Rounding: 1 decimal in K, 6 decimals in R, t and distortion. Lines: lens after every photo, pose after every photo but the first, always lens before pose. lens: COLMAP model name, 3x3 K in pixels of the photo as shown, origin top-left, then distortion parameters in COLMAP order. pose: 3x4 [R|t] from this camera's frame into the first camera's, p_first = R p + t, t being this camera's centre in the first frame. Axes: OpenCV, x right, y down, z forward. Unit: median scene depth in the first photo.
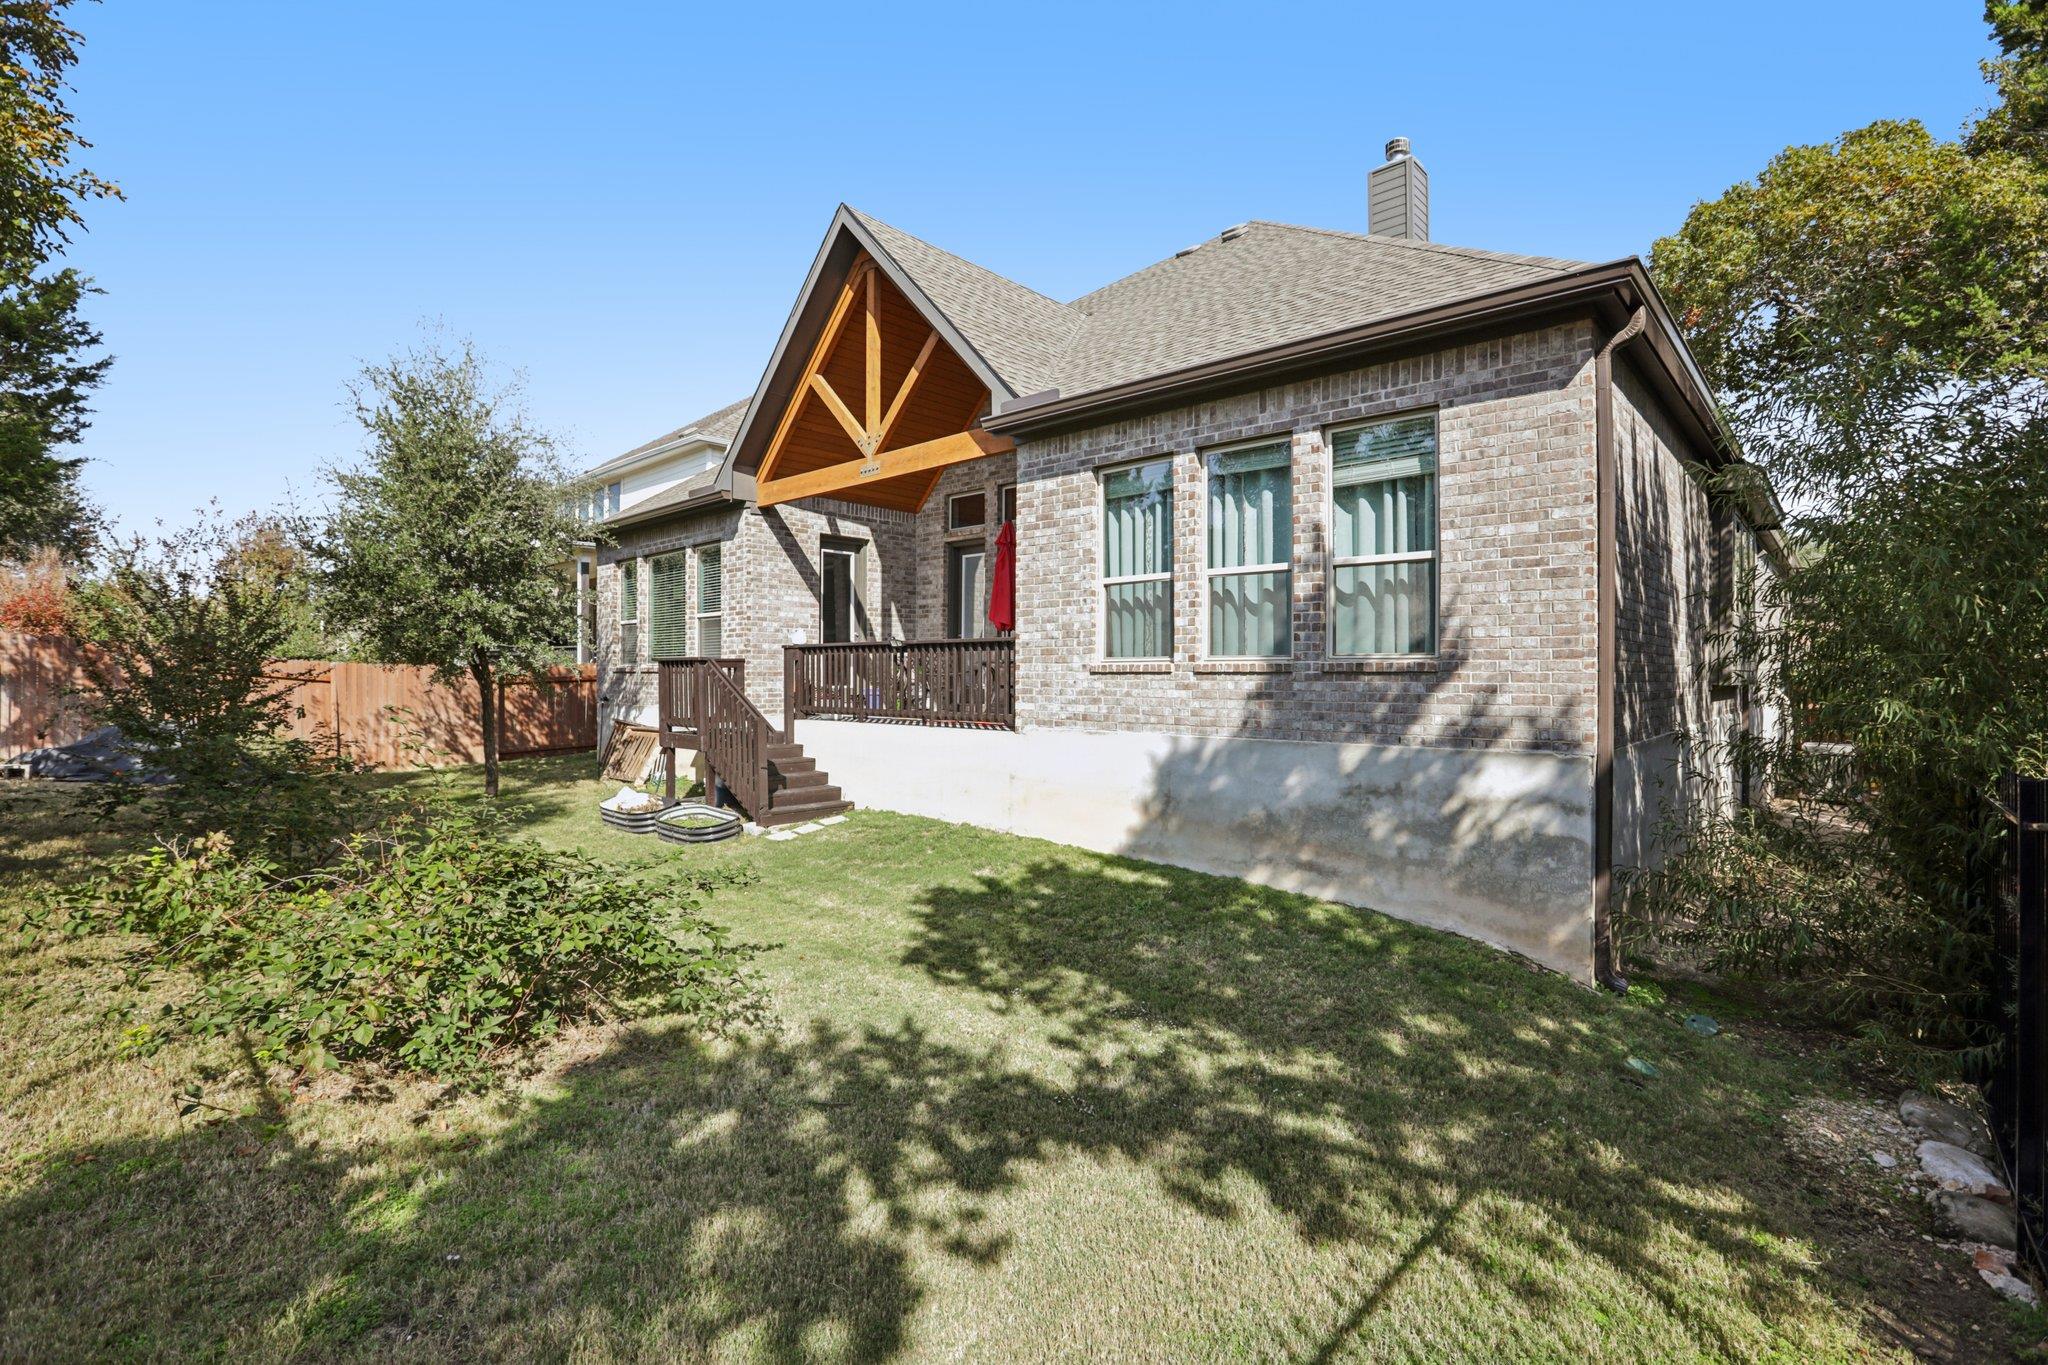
lens RADIAL K [[932.5, 0, 1034.3], [0, 932.5, 671.5], [0, 0, 1]] dist [-0.026436, 0.000230]
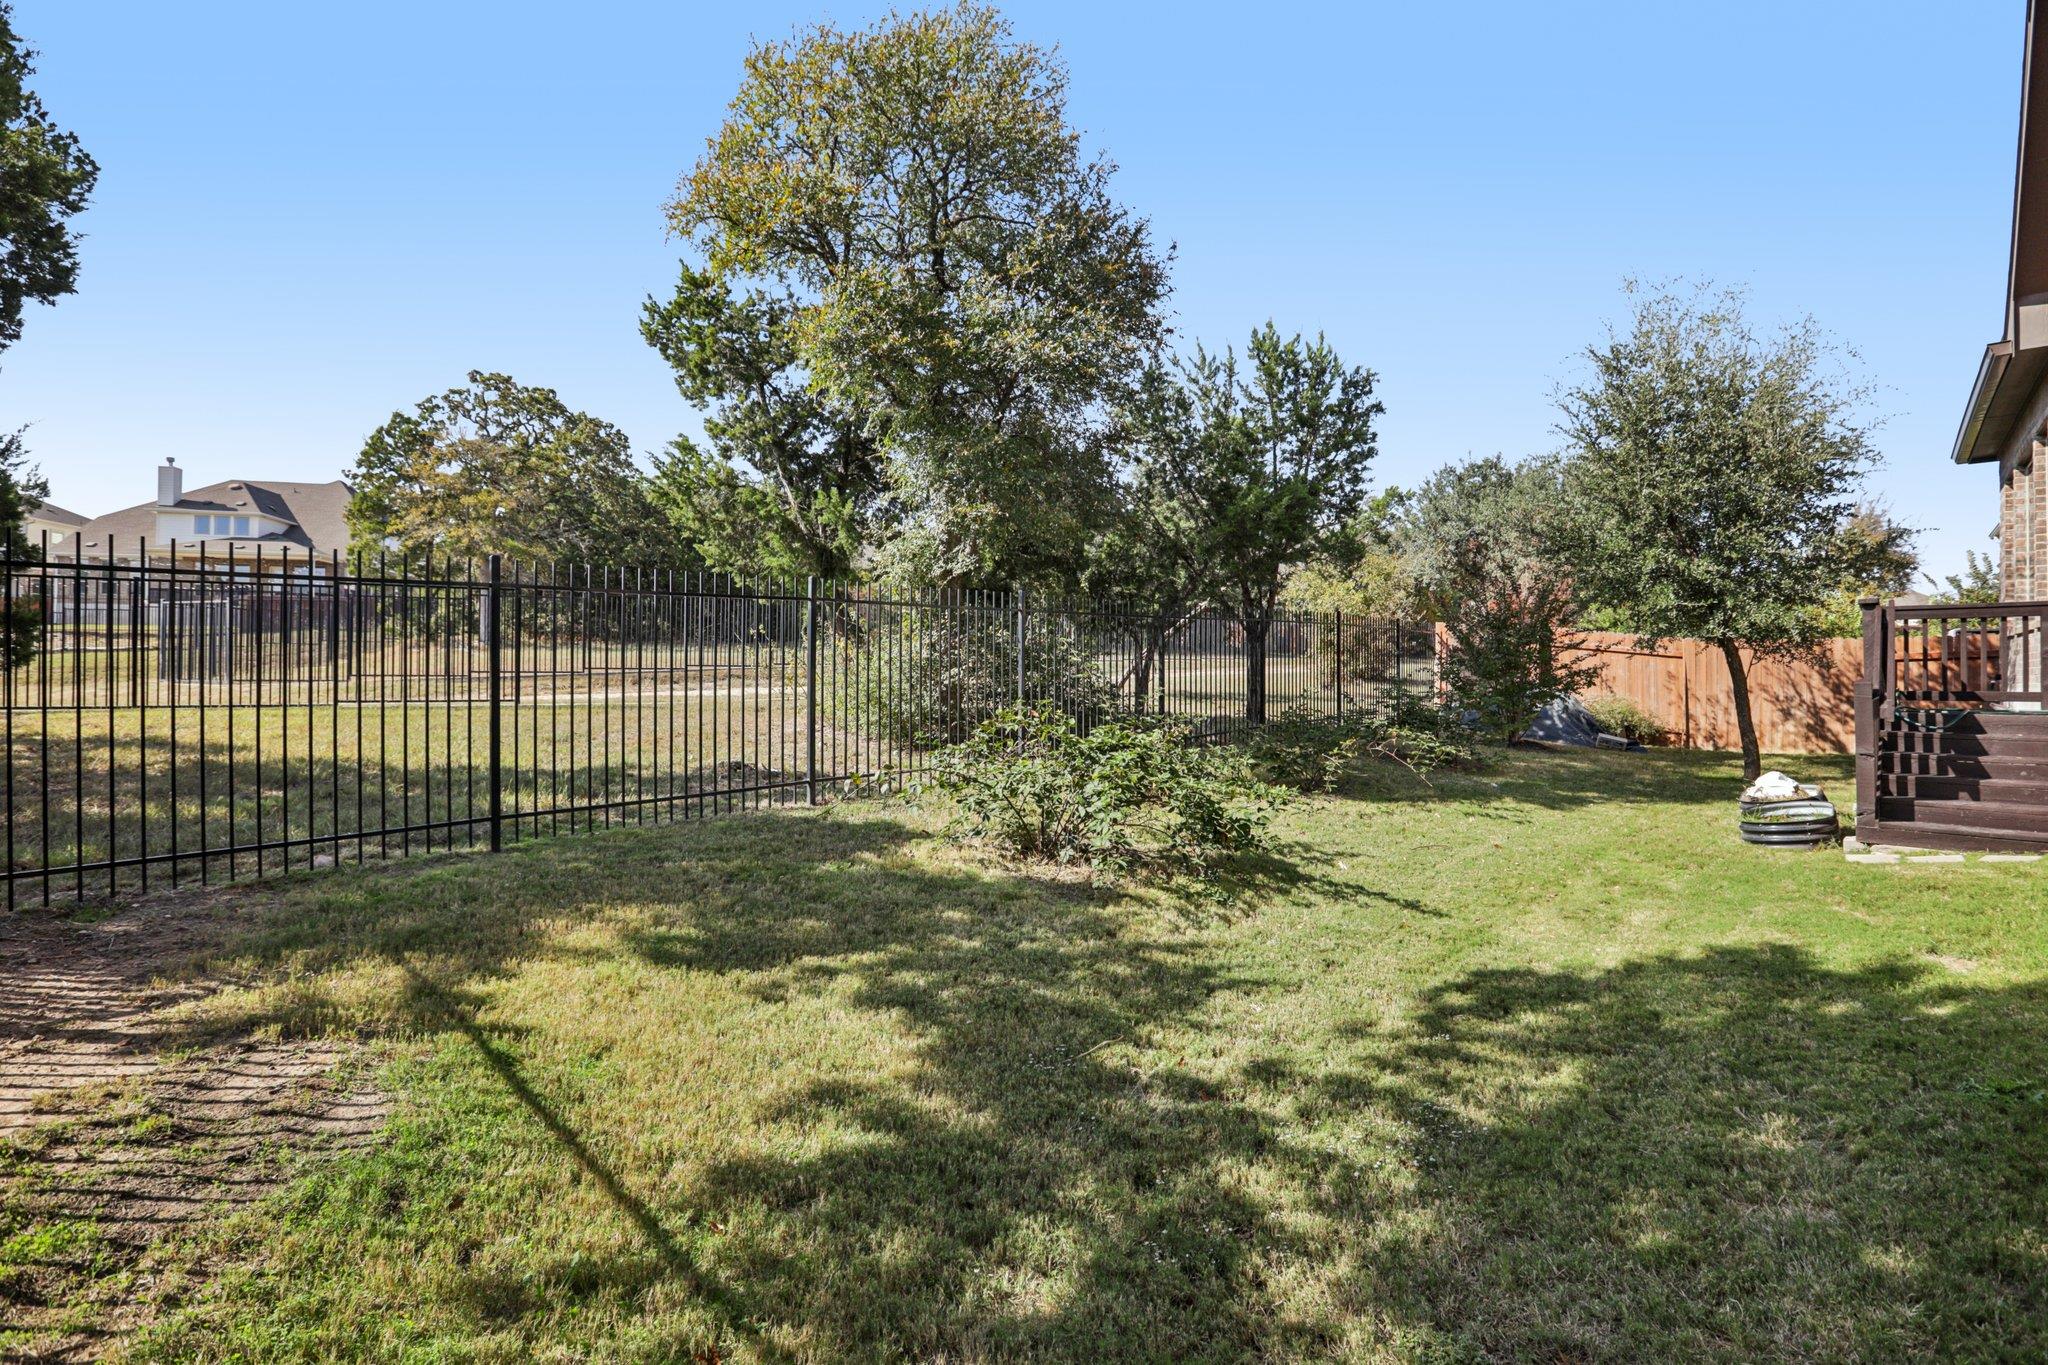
lens RADIAL K [[932.5, 0, 1034.5], [0, 932.5, 689.0], [0, 0, 1]] dist [-0.026436, 0.000230]
pose [[-0.049648, 0.002942, -0.998762, 0.609936], [-0.002329, 0.999993, 0.003062, 0.091880], [0.998764, 0.002478, -0.049640, 0.706692]]
